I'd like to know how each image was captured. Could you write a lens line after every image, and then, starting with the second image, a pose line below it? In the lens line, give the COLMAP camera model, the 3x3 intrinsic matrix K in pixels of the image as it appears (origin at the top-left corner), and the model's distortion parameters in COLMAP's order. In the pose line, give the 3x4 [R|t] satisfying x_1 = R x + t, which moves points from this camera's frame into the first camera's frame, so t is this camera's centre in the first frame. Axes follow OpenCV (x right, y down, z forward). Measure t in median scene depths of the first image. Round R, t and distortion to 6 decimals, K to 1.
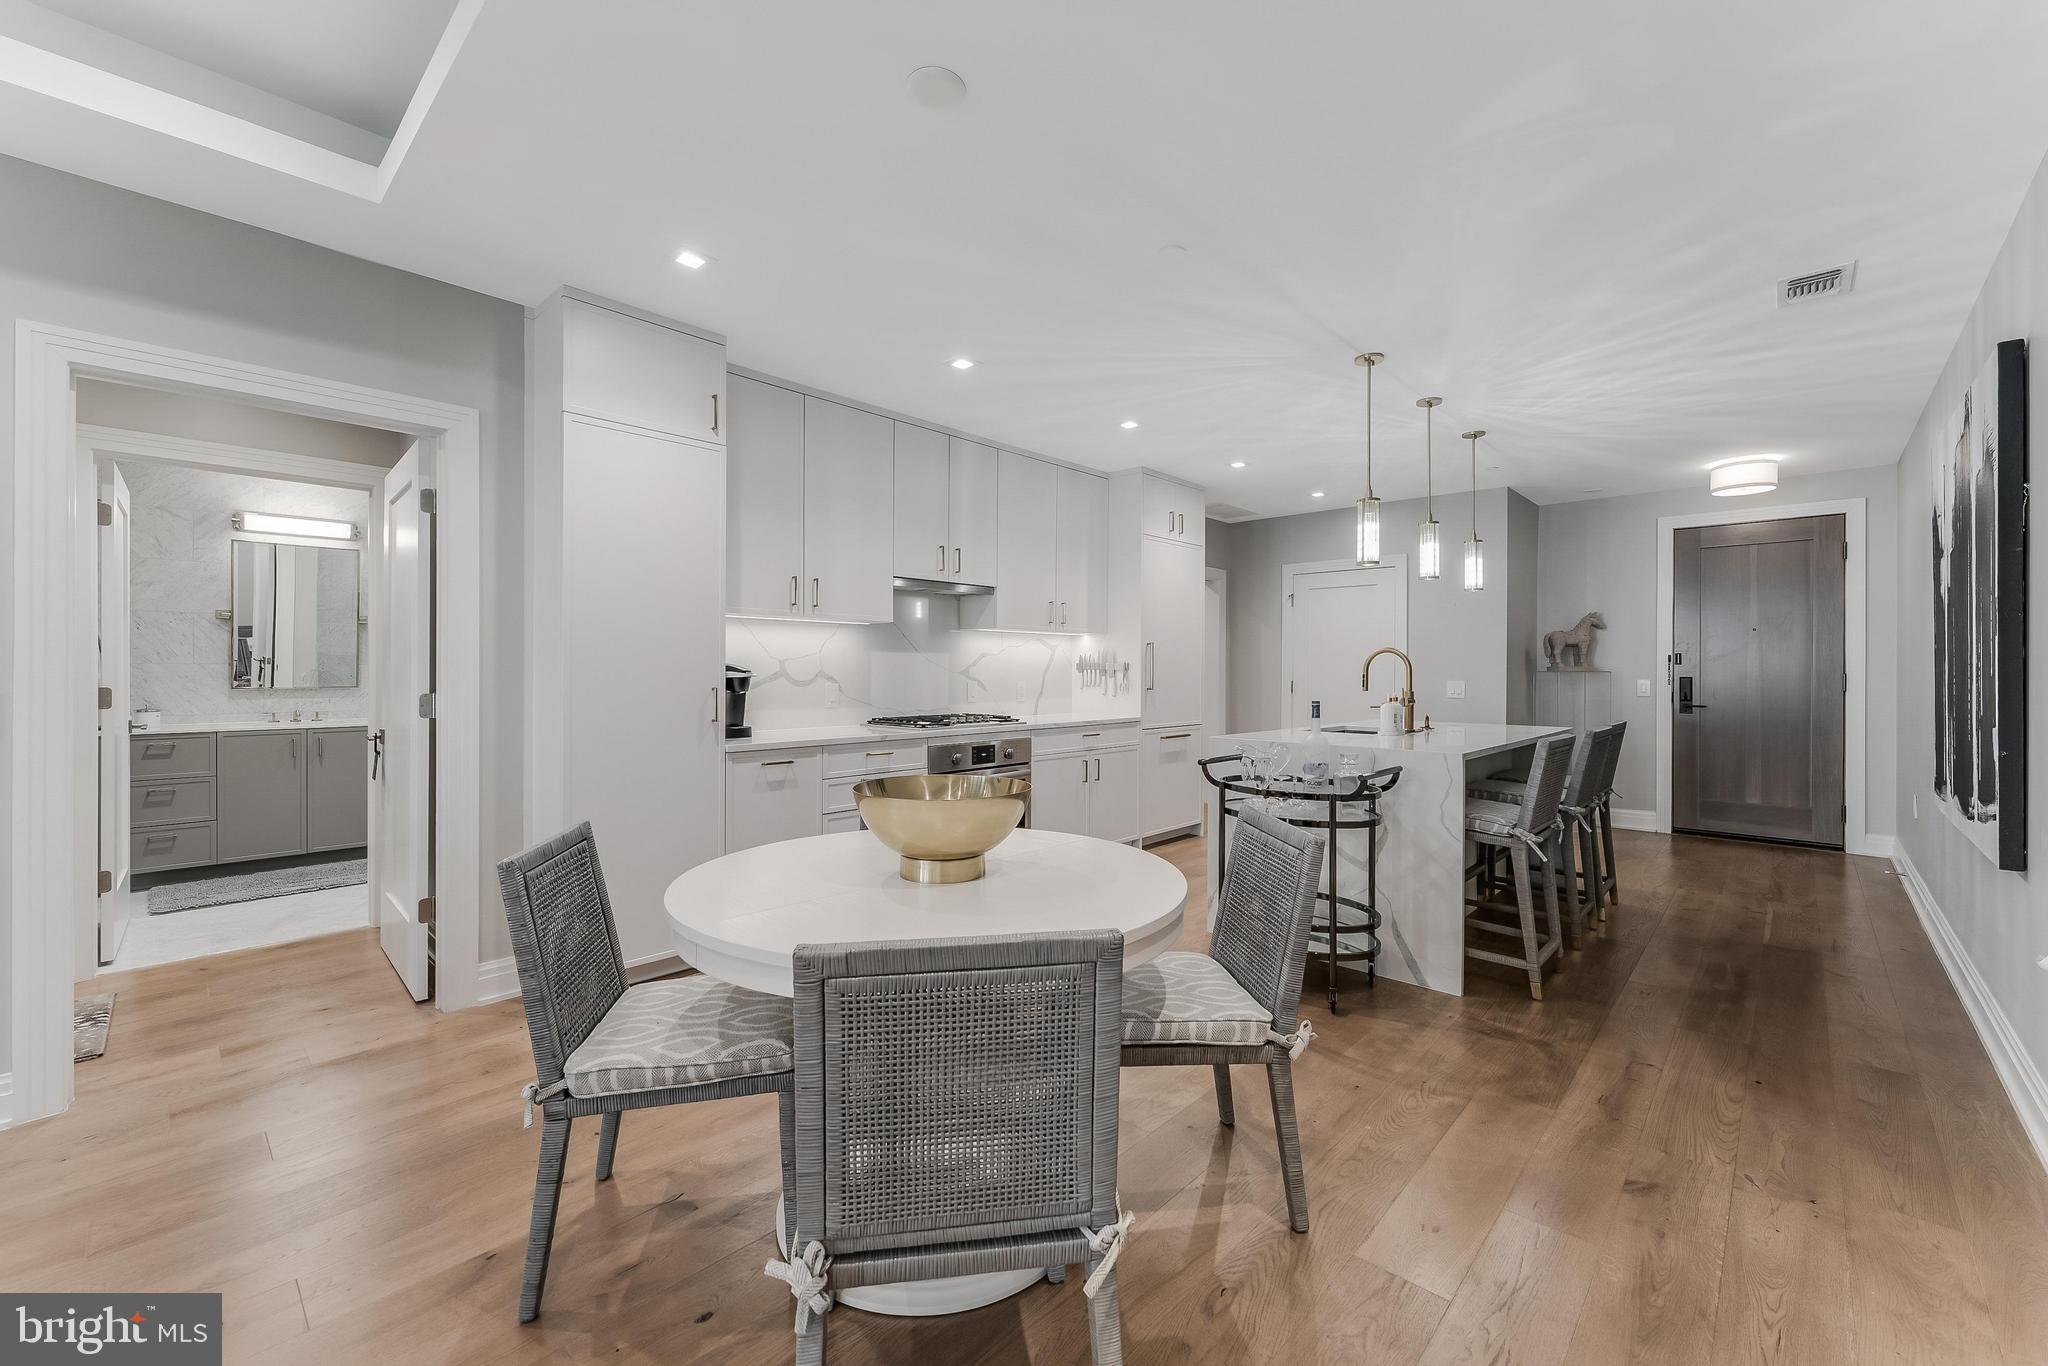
lens RADIAL K [[834.3, 0, 1027.0], [0, 834.3, 671.1], [0, 0, 1]] dist [0.001755, -0.000584]
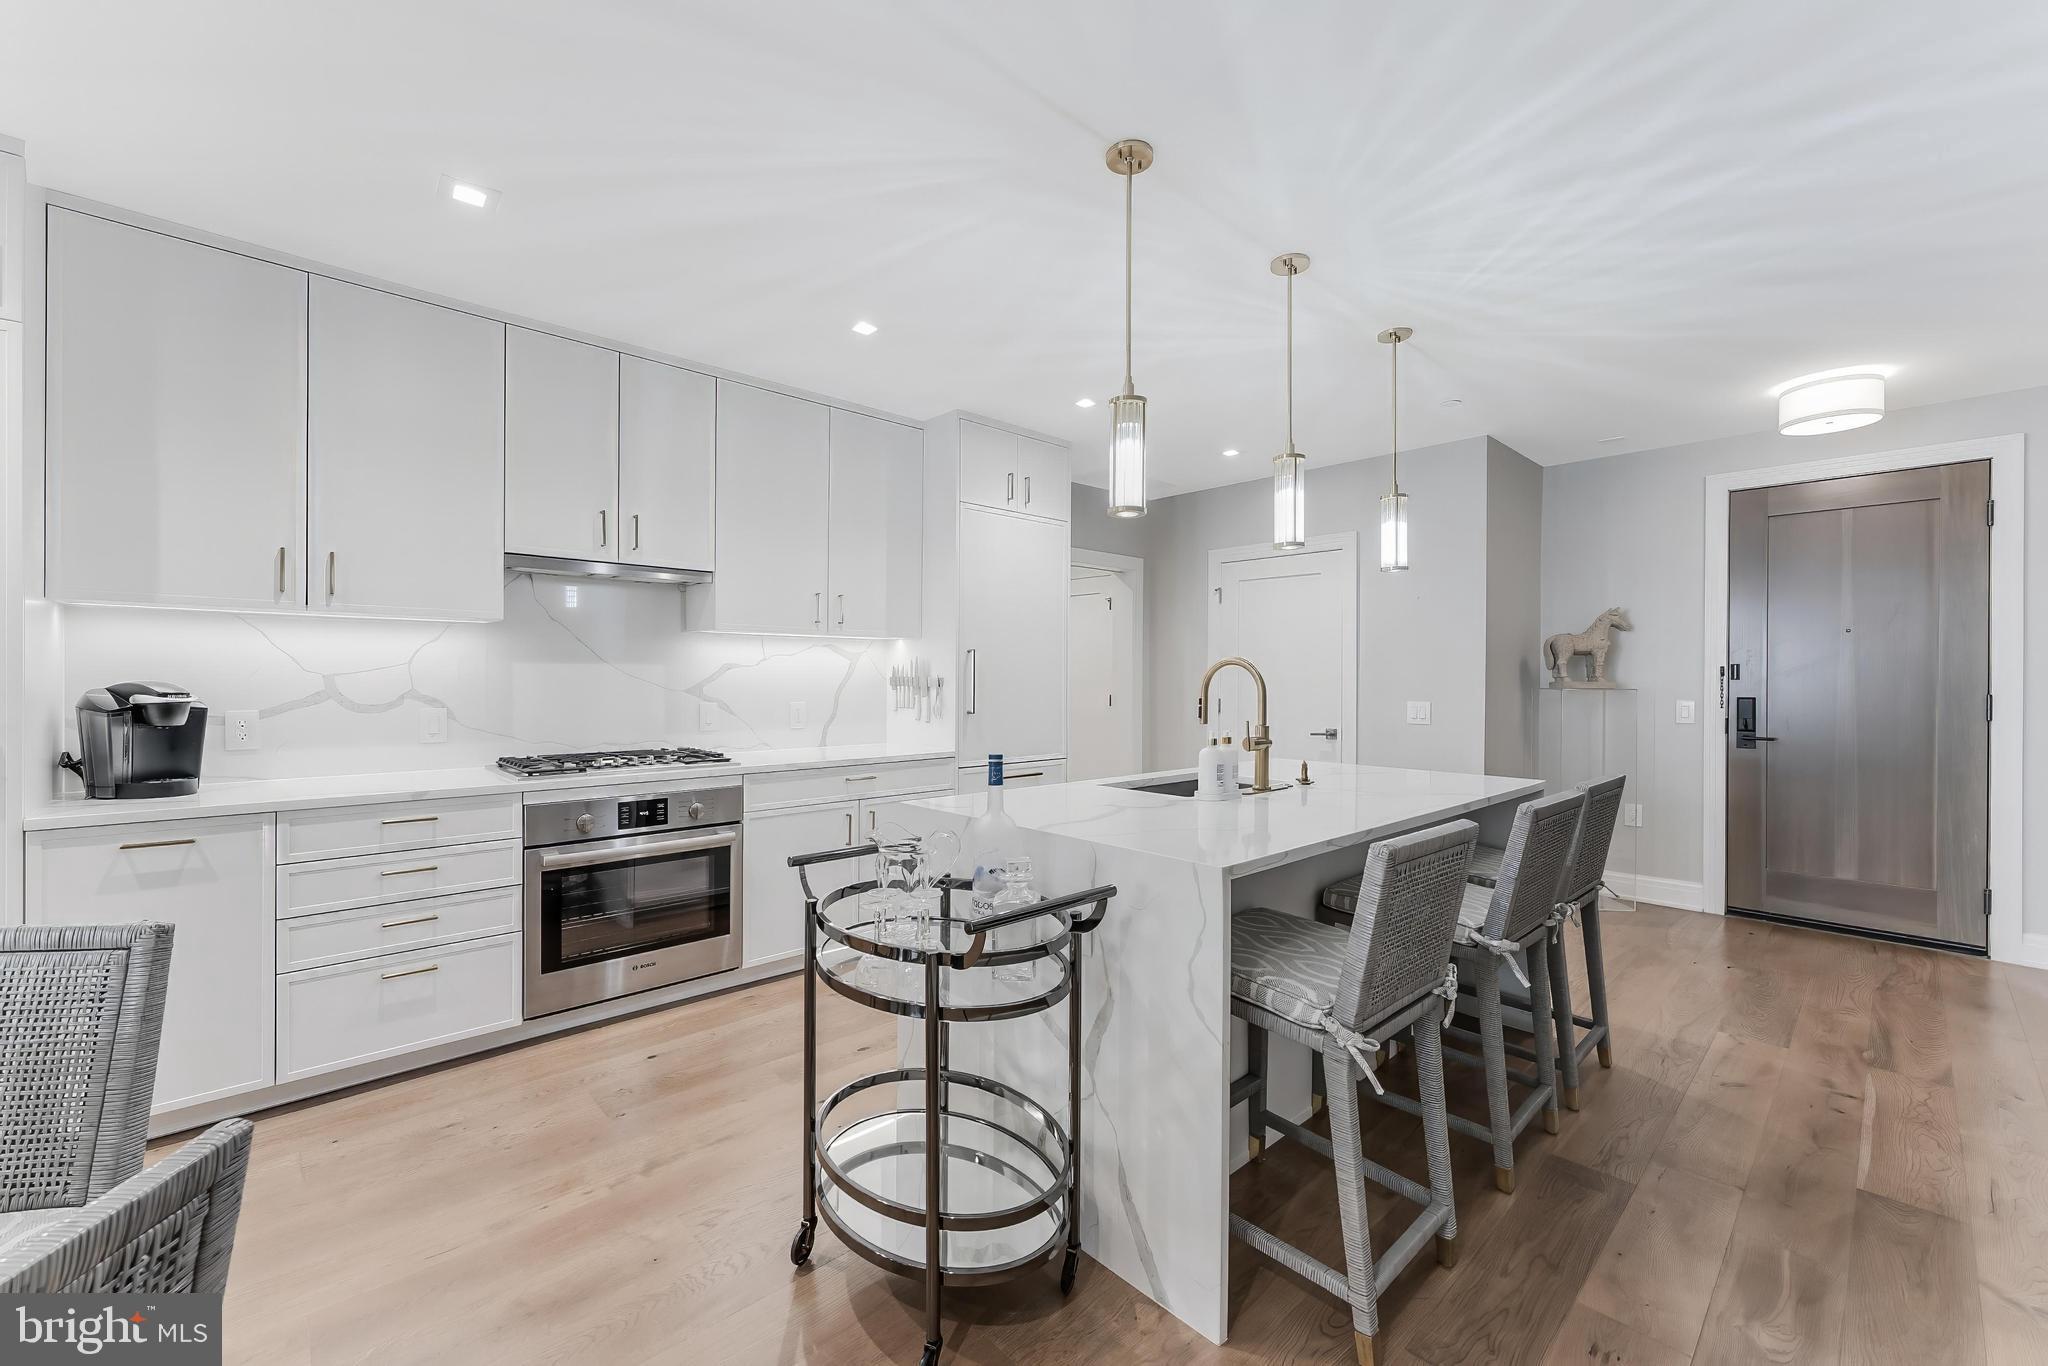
lens RADIAL K [[834.3, 0, 1020.6], [0, 834.3, 679.6], [0, 0, 1]] dist [0.001755, -0.000584]
pose [[0.997649, 0.001927, -0.068510, 0.255530], [-0.001953, 0.999998, -0.000315, -0.008229], [0.068509, 0.000449, 0.997650, 0.285928]]
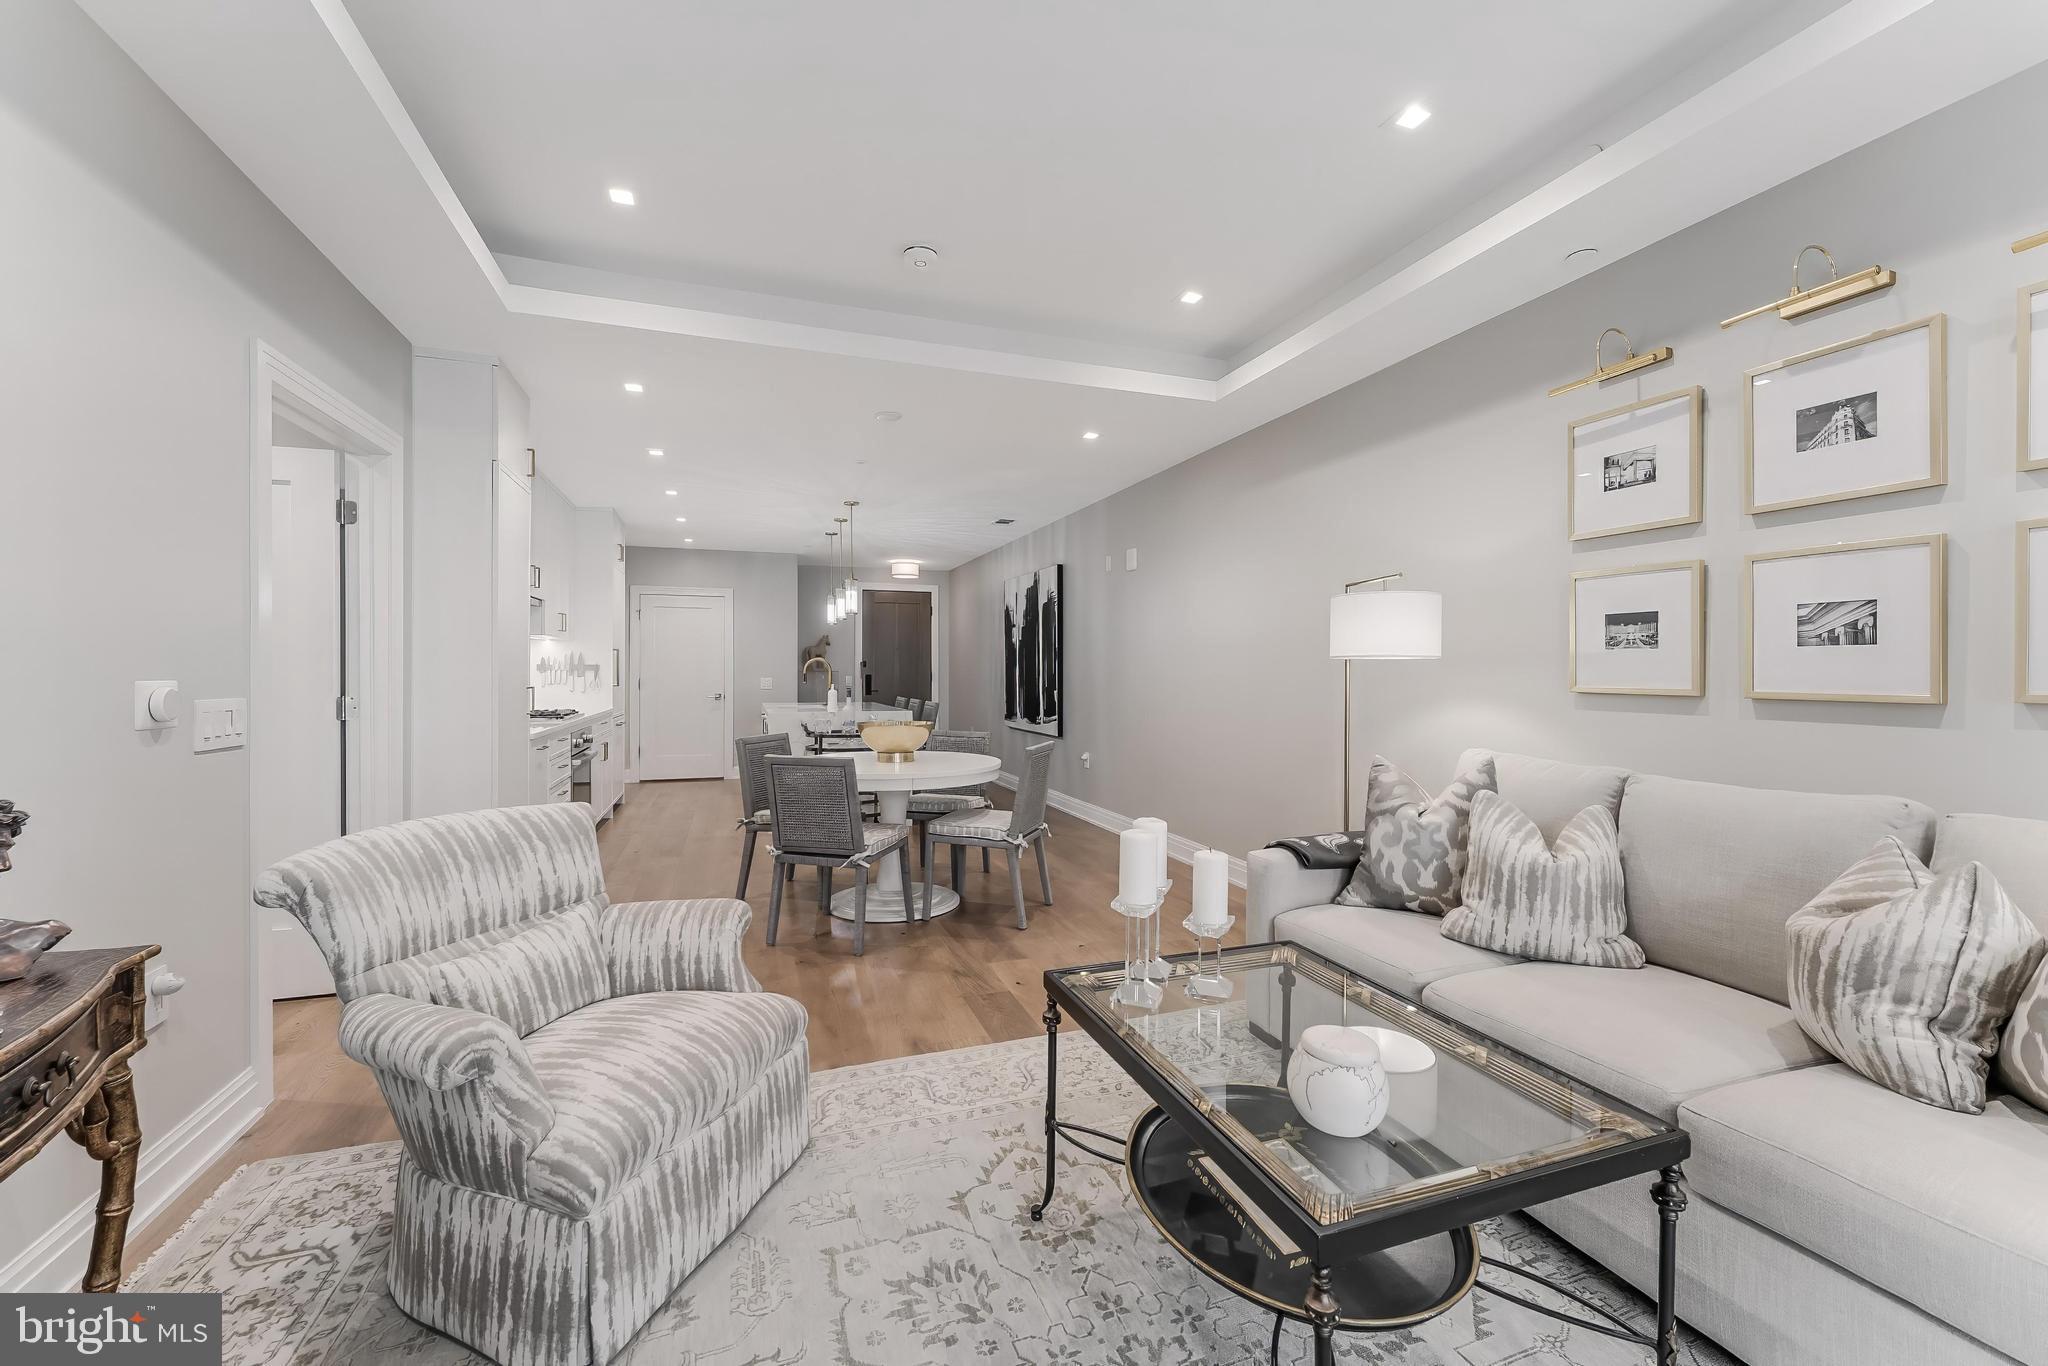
lens RADIAL K [[834.3, 0, 1019.8], [0, 834.3, 673.9], [0, 0, 1]] dist [0.001755, -0.000584]
pose [[0.466364, -0.002034, 0.884591, -0.710313], [-0.001649, 0.999994, 0.003169, -0.000489], [-0.884591, -0.002936, 0.466358, -0.135430]]
